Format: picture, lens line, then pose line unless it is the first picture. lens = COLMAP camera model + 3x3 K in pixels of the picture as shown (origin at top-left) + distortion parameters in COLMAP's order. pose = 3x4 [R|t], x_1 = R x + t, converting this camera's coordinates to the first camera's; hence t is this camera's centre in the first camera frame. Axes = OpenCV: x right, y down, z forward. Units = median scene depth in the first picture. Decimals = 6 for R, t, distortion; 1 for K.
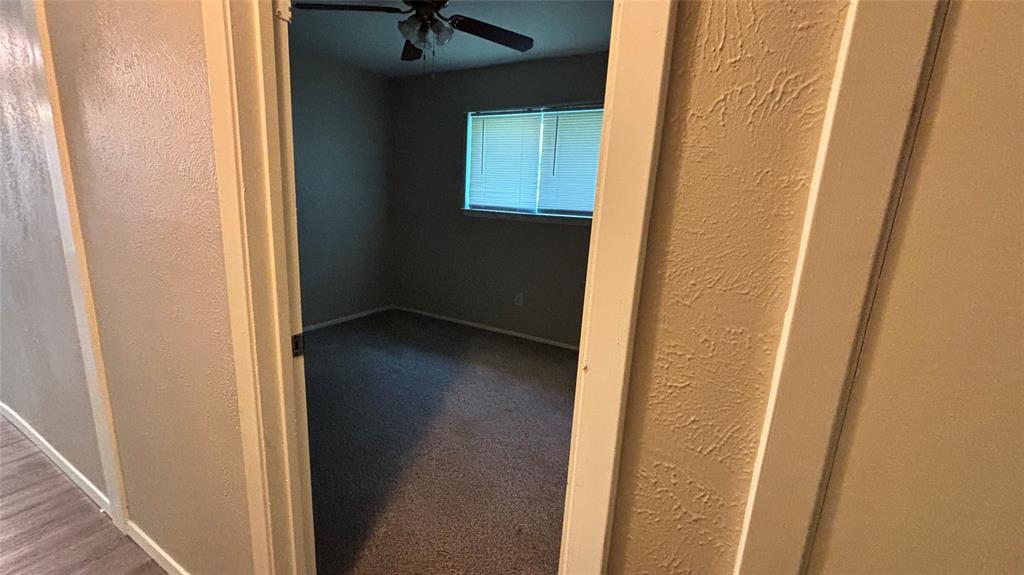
lens RADIAL K [[414.4, 0, 515.5], [0, 414.4, 287.7], [0, 0, 1]] dist [-0.001362, -0.000460]
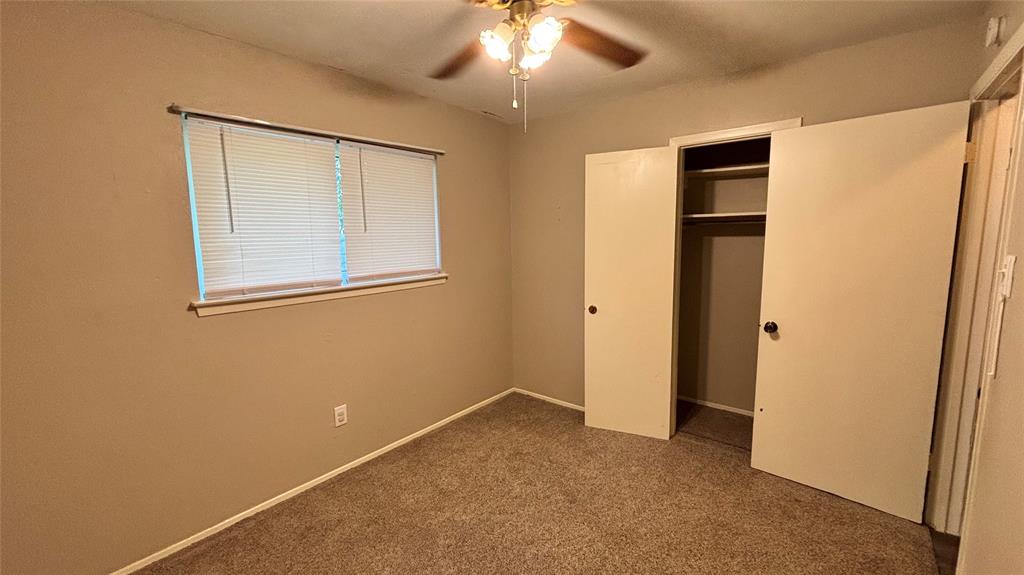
lens RADIAL K [[414.4, 0, 515.5], [0, 414.4, 287.7], [0, 0, 1]] dist [-0.001362, -0.000460]
pose [[0.183917, -0.182055, 0.965935, -0.515915], [0.233438, 0.962673, 0.136993, -0.185915], [-0.954820, 0.200291, 0.219551, 0.531842]]
